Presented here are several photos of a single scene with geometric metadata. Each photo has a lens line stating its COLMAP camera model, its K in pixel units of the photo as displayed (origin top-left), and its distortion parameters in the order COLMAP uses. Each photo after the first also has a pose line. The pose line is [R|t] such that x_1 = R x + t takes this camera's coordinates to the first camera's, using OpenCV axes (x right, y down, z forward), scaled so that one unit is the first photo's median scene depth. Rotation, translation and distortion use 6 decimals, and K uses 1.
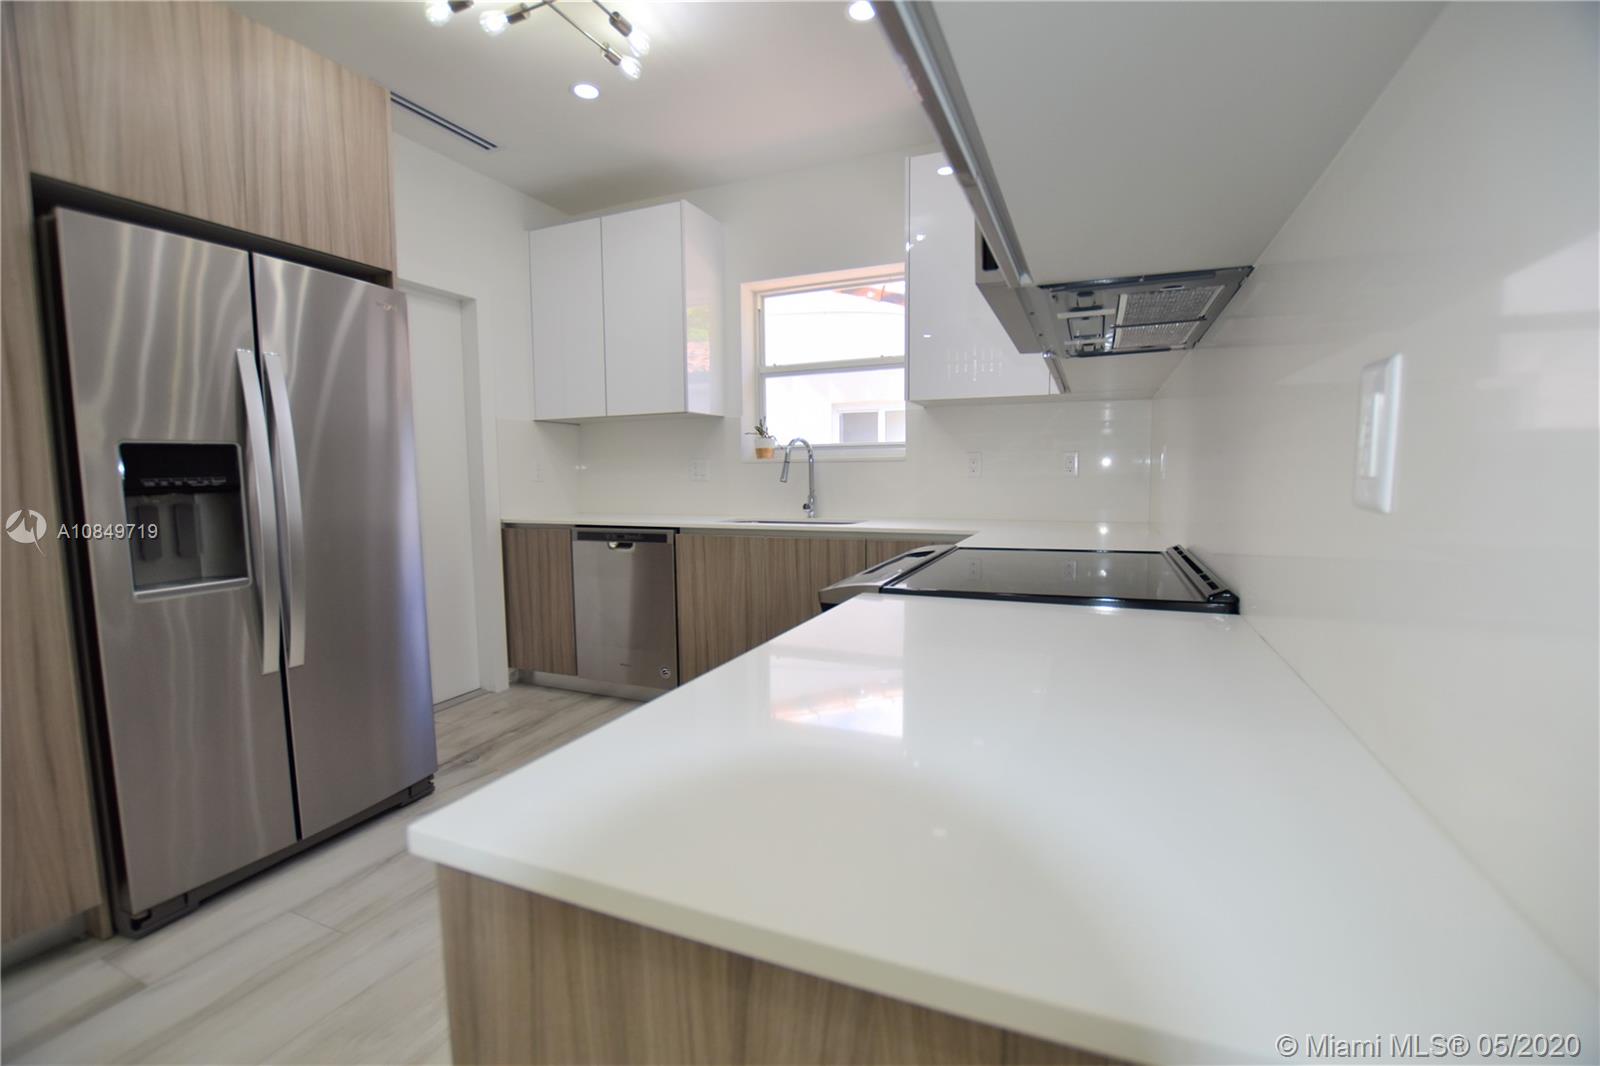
lens RADIAL K [[702.0, 0, 802.0], [0, 702.0, 538.3], [0, 0, 1]] dist [-0.030400, 0.000142]
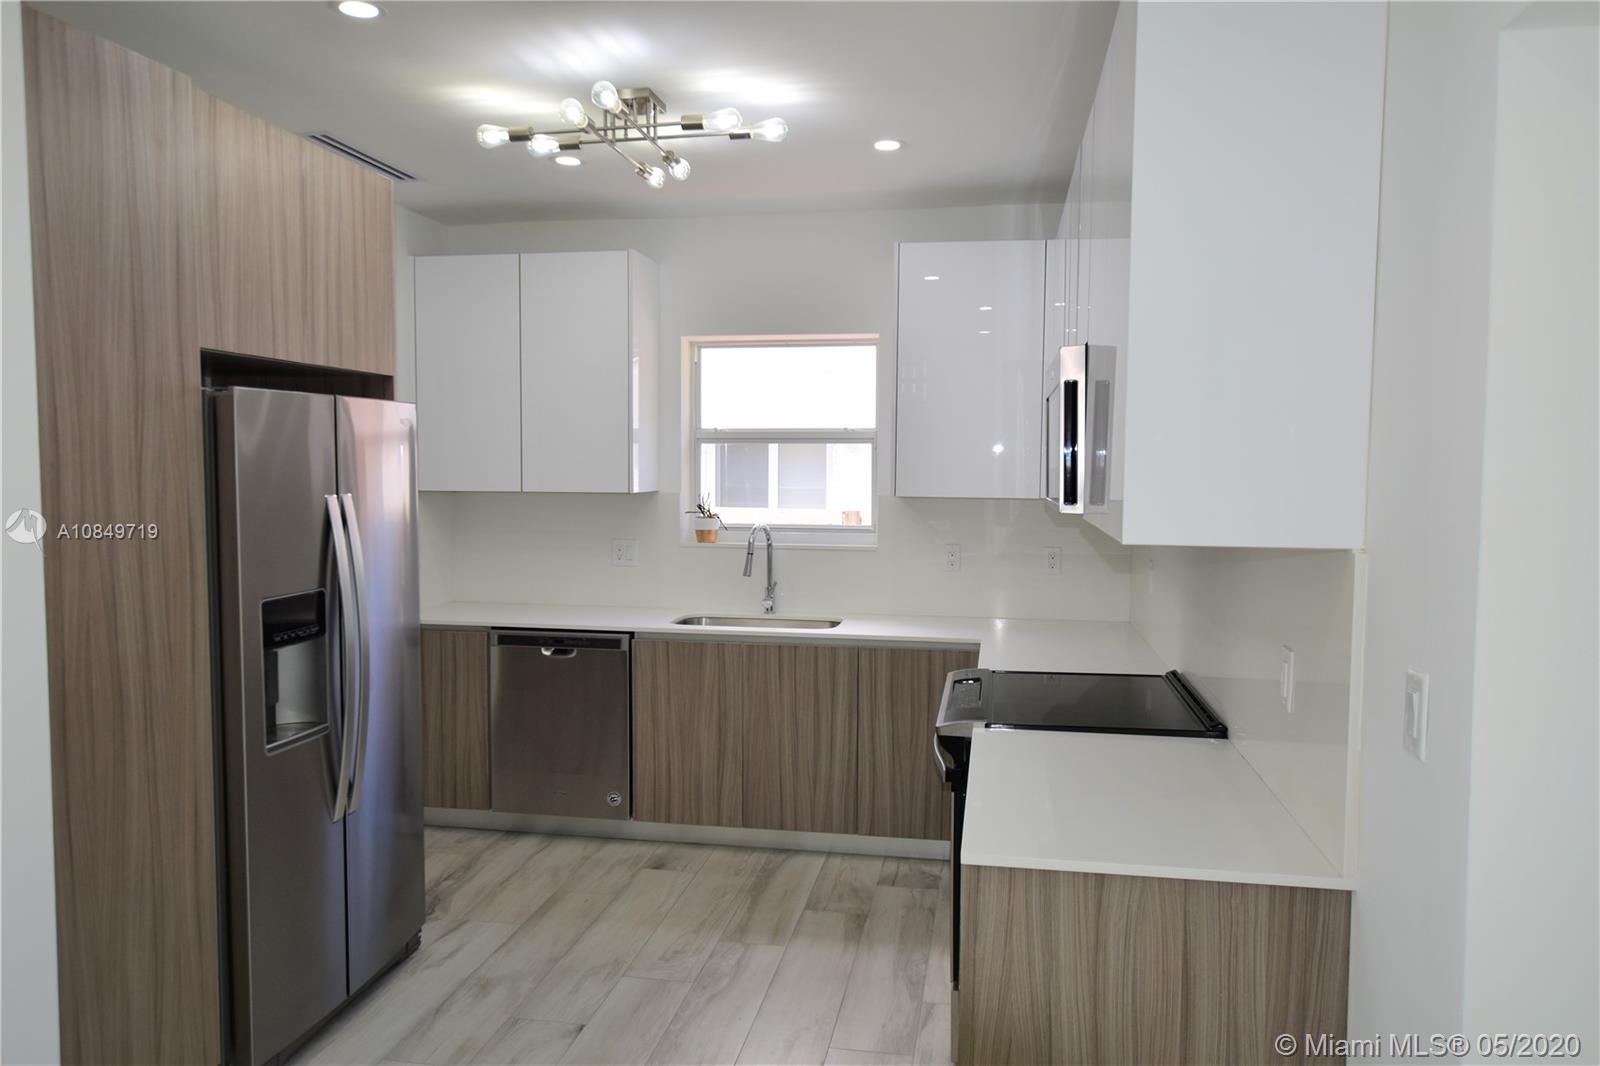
lens RADIAL K [[1149.0, 0, 797.7], [0, 1149.0, 538.5], [0, 0, 1]] dist [-0.023983, 0.069393]
pose [[0.974355, 0.000980, 0.225014, -0.289786], [0.004882, 0.999663, -0.025493, -0.090664], [-0.224963, 0.025938, 0.974022, -0.424261]]
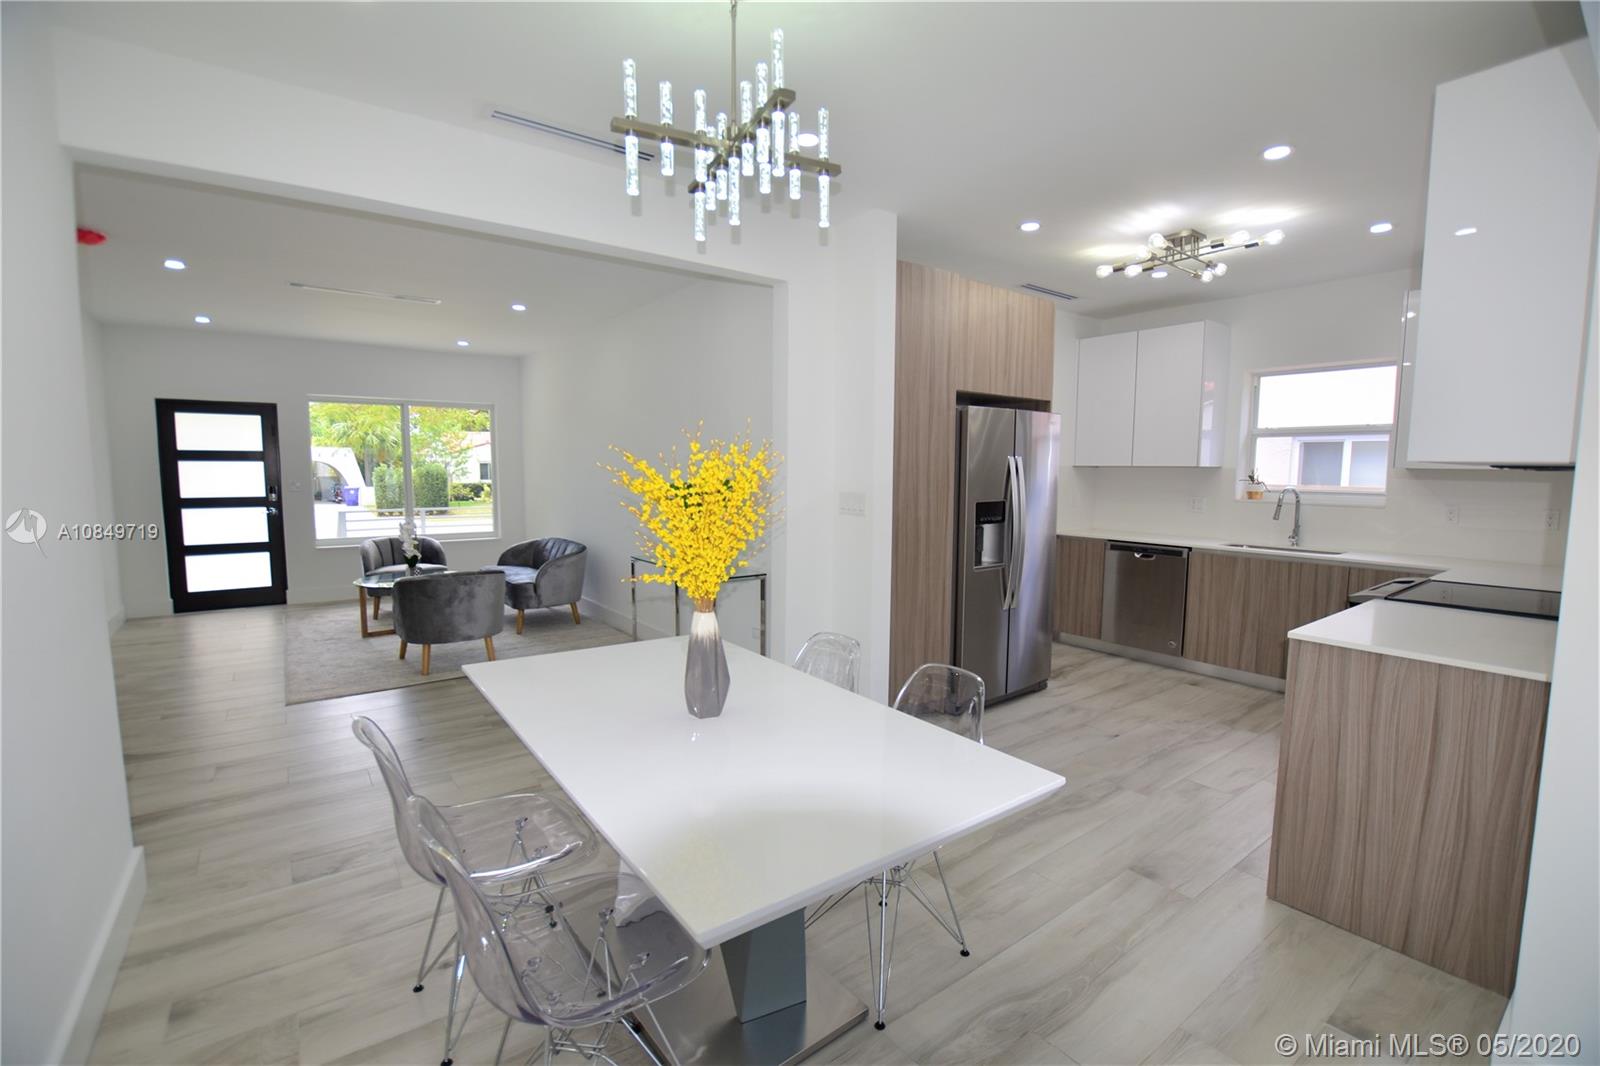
lens RADIAL K [[702.0, 0, 802.0], [0, 702.0, 538.3], [0, 0, 1]] dist [-0.030400, 0.000142]
pose [[0.865113, 0.066164, -0.497193, -0.154171], [-0.061882, 0.997768, 0.025103, -0.019724], [0.497745, 0.009050, 0.867276, -0.657103]]
